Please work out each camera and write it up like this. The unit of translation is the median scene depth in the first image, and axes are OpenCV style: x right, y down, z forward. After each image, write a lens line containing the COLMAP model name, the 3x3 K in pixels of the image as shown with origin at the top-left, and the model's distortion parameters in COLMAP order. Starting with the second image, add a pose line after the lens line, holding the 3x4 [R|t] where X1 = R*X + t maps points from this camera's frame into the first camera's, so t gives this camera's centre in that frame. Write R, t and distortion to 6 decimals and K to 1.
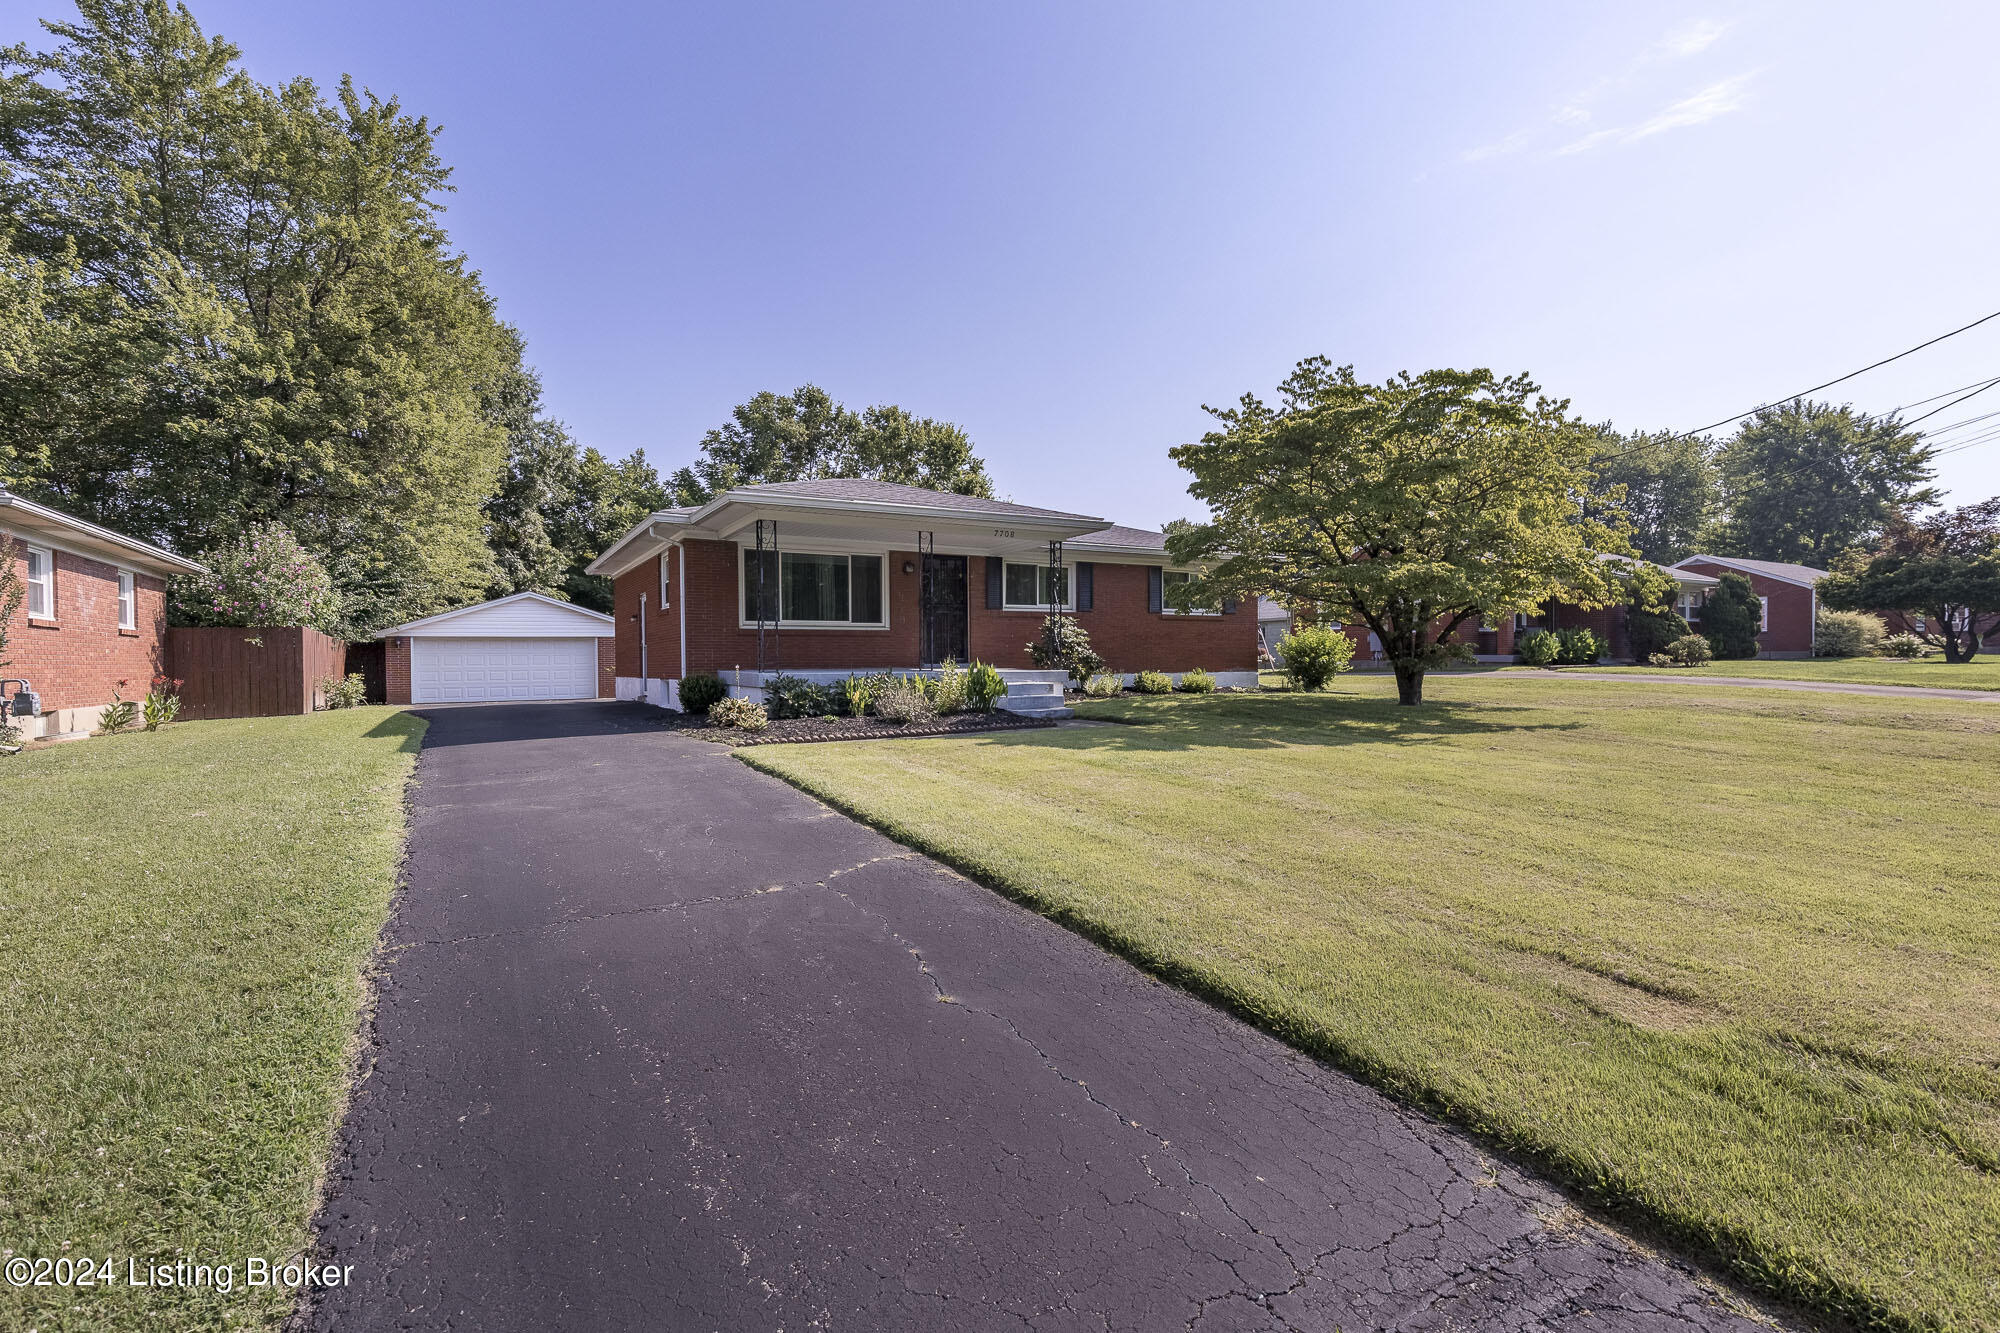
lens RADIAL K [[915.5, 0, 998.5], [0, 915.5, 666.3], [0, 0, 1]] dist [0.019093, -0.001923]
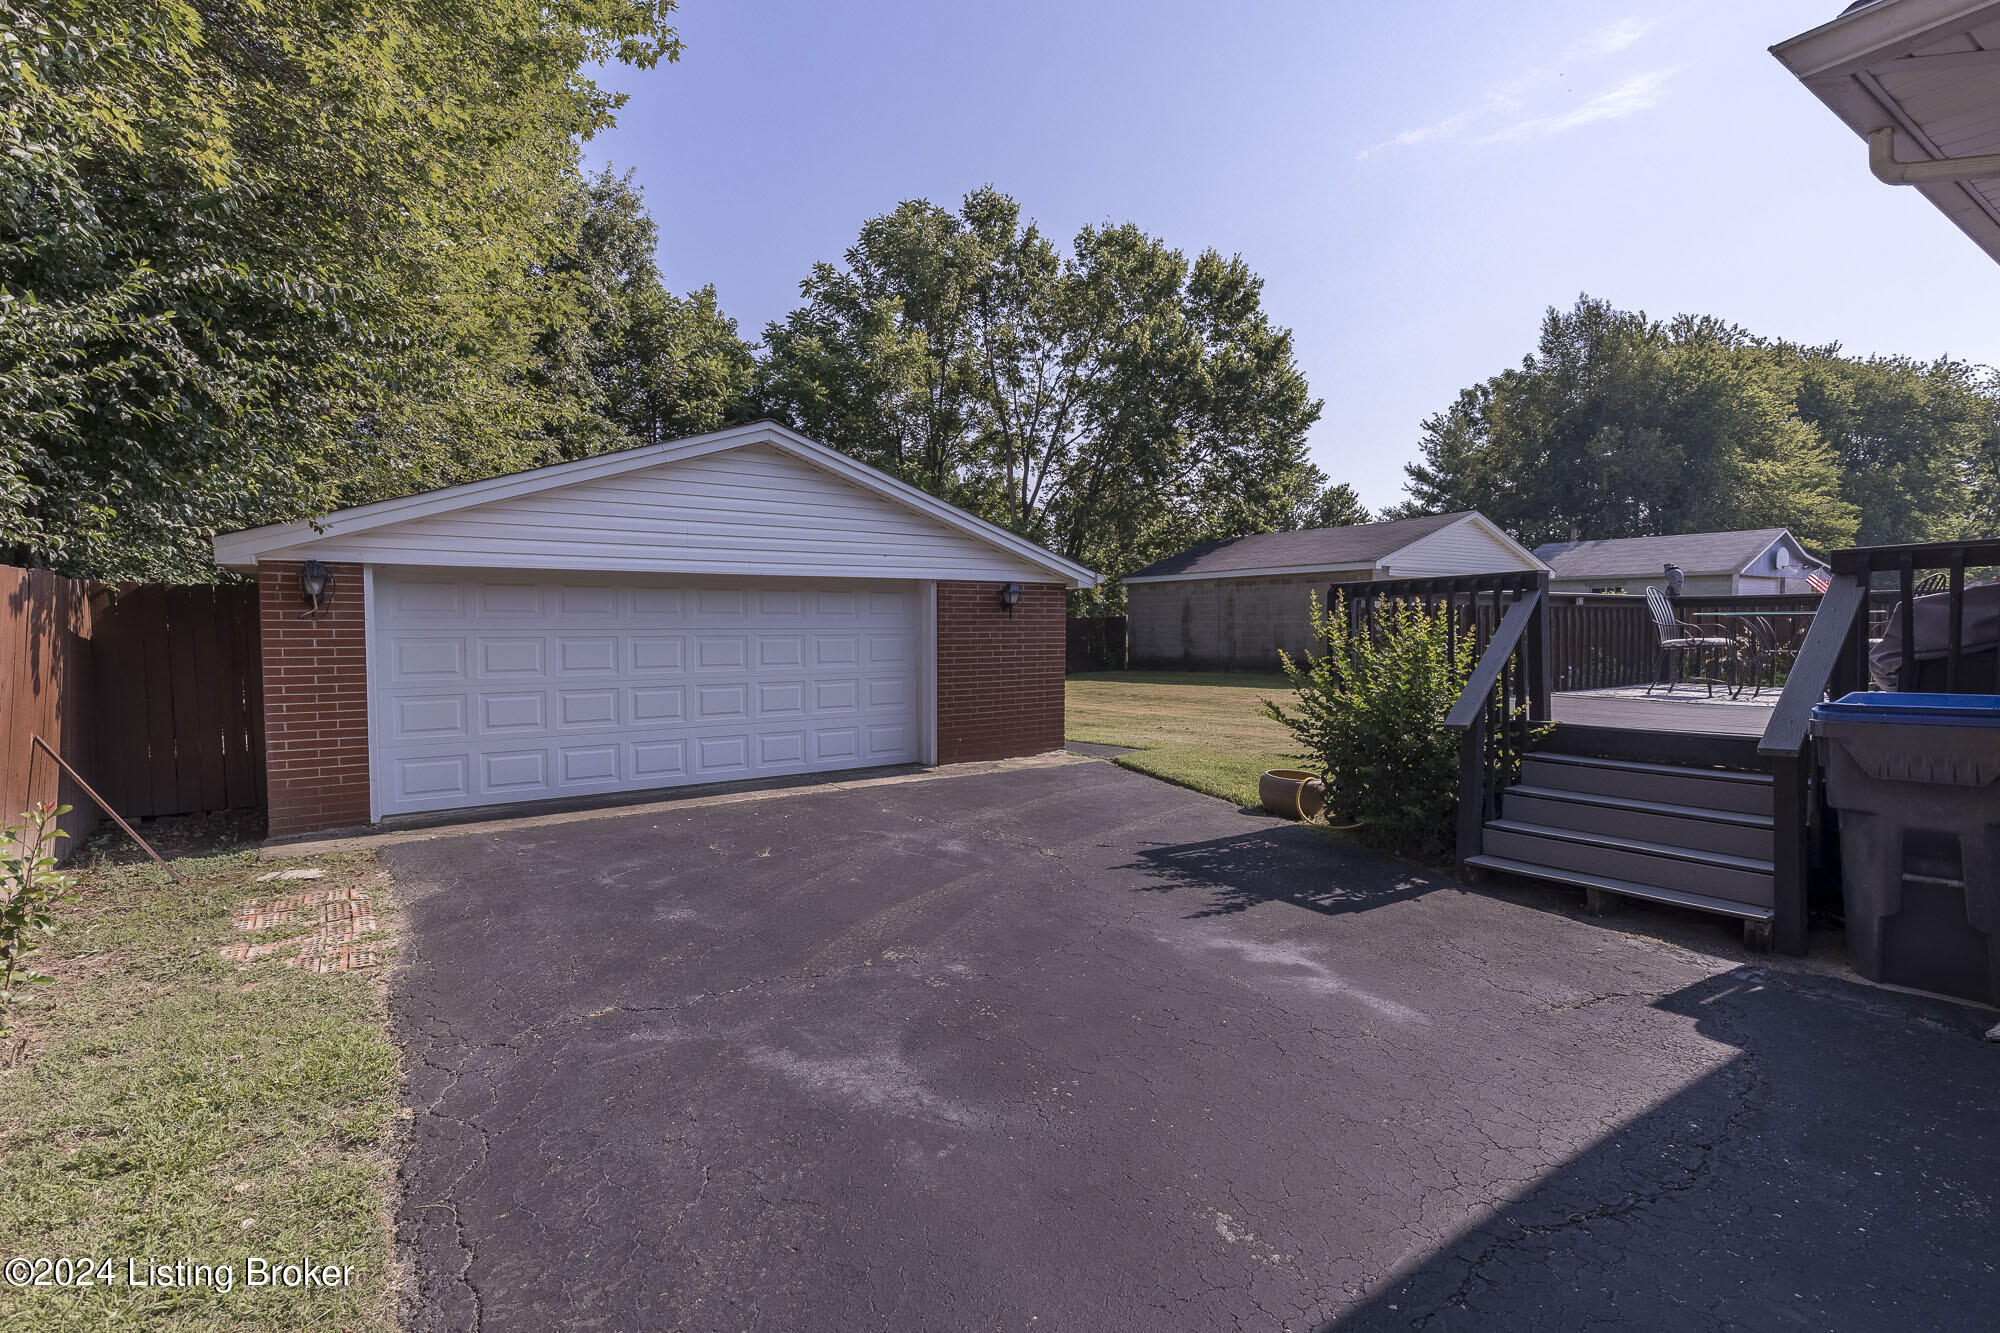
lens RADIAL K [[915.5, 0, 988.1], [0, 915.5, 632.7], [0, 0, 1]] dist [0.019093, -0.001923]
pose [[0.996848, 0.012464, 0.078347, -0.549071], [-0.012431, 0.999922, -0.000906, -0.014650], [-0.078352, -0.000071, 0.996926, 0.827618]]
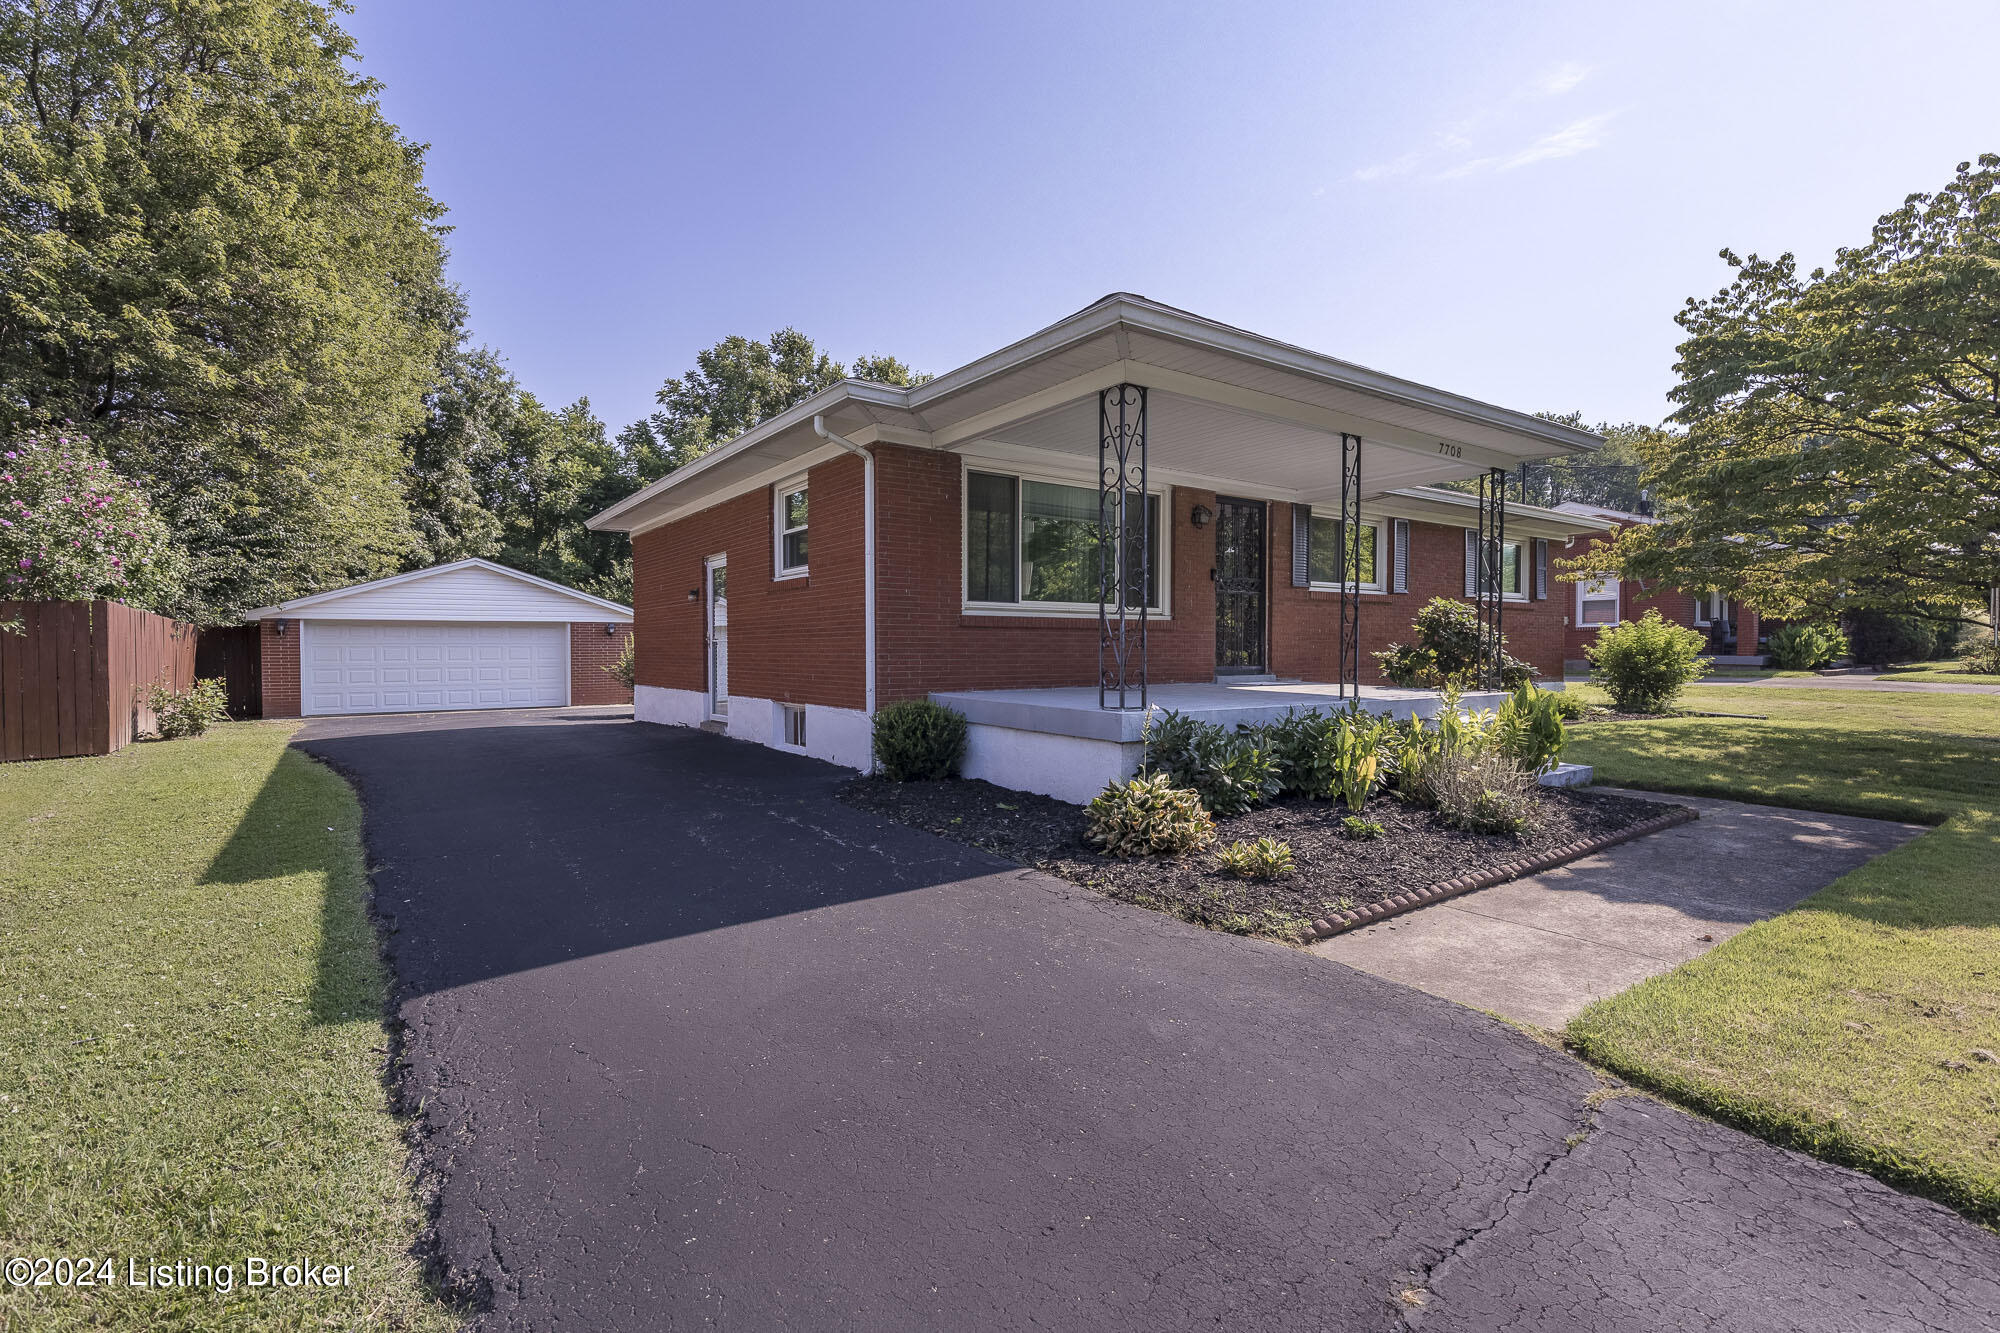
lens RADIAL K [[915.5, 0, 1006.3], [0, 915.5, 658.9], [0, 0, 1]] dist [0.019093, -0.001923]
pose [[0.995598, 0.006408, 0.093506, -0.179066], [-0.007033, 0.999955, 0.006354, -0.010808], [-0.093461, -0.006983, 0.995598, 0.266079]]
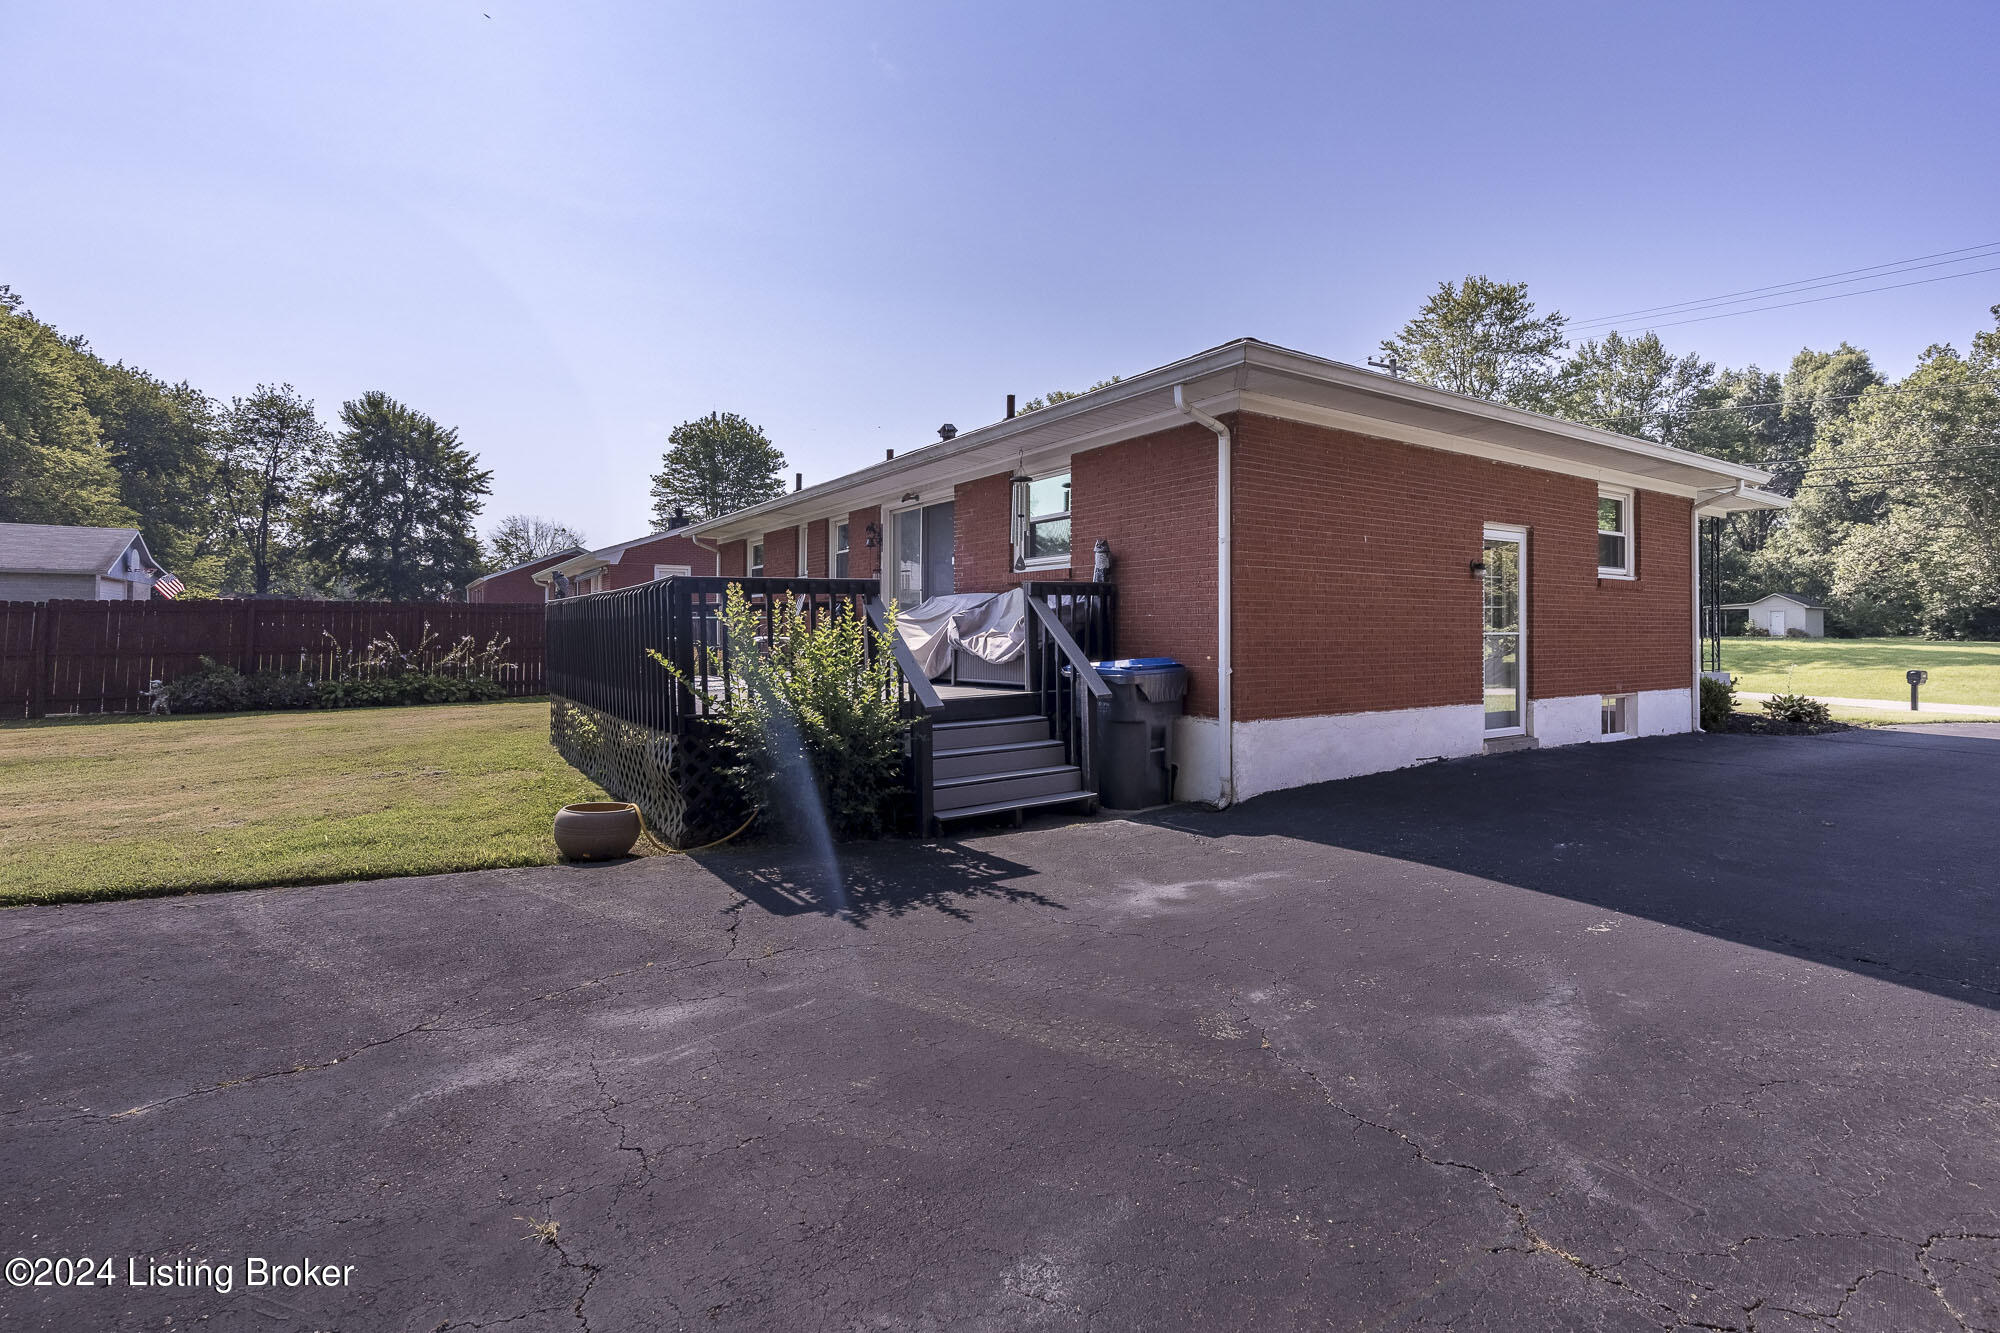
lens RADIAL K [[915.5, 0, 996.3], [0, 915.5, 650.7], [0, 0, 1]] dist [0.019093, -0.001923]
pose [[-0.072709, -0.005609, 0.997337, -0.705097], [0.009175, 0.999938, 0.006293, -0.012031], [-0.997311, 0.009608, -0.072653, 1.073543]]
